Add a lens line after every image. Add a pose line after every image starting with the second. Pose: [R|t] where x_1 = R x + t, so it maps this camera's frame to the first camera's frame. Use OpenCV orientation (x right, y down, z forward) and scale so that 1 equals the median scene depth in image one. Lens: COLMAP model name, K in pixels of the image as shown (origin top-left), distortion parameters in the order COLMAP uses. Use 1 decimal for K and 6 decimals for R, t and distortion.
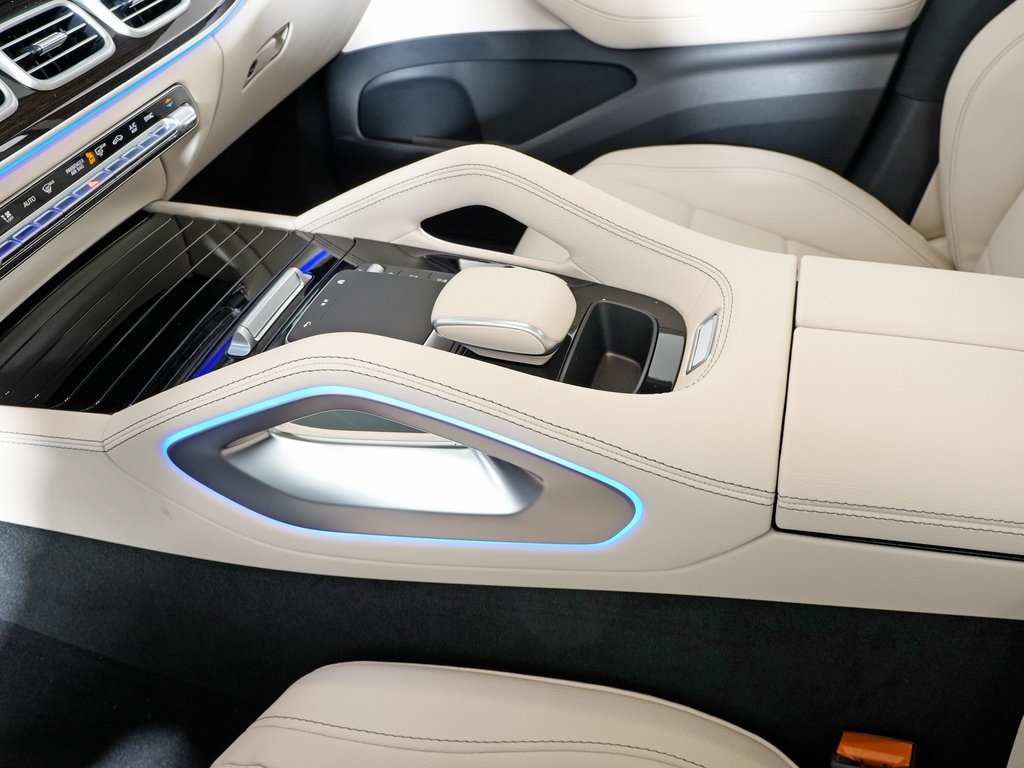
lens RADIAL K [[900.3, 0, 512.0], [0, 900.3, 384.0], [0, 0, 1]] dist [-0.168842, 0.123104]
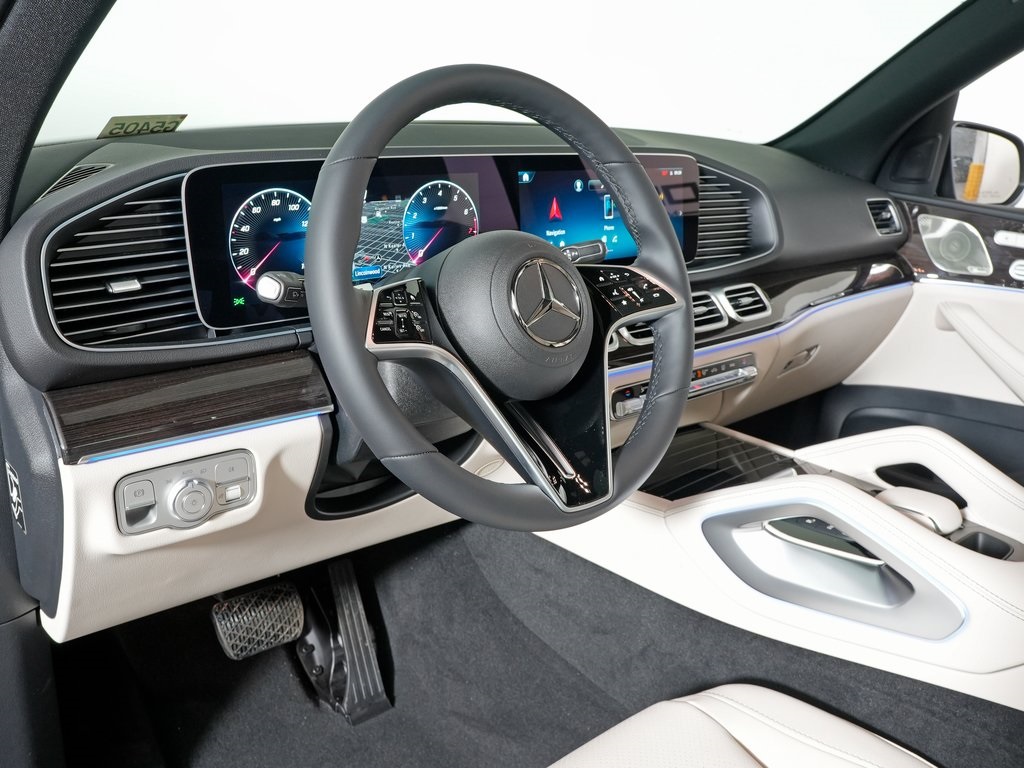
lens RADIAL K [[900.3, 0, 512.0], [0, 900.3, 384.0], [0, 0, 1]] dist [-0.168842, 0.123104]
pose [[0.840421, 0.229525, -0.490929, 0.074800], [-0.395524, 0.879061, -0.266107, 0.322412], [0.370478, 0.417816, 0.829564, -0.529801]]
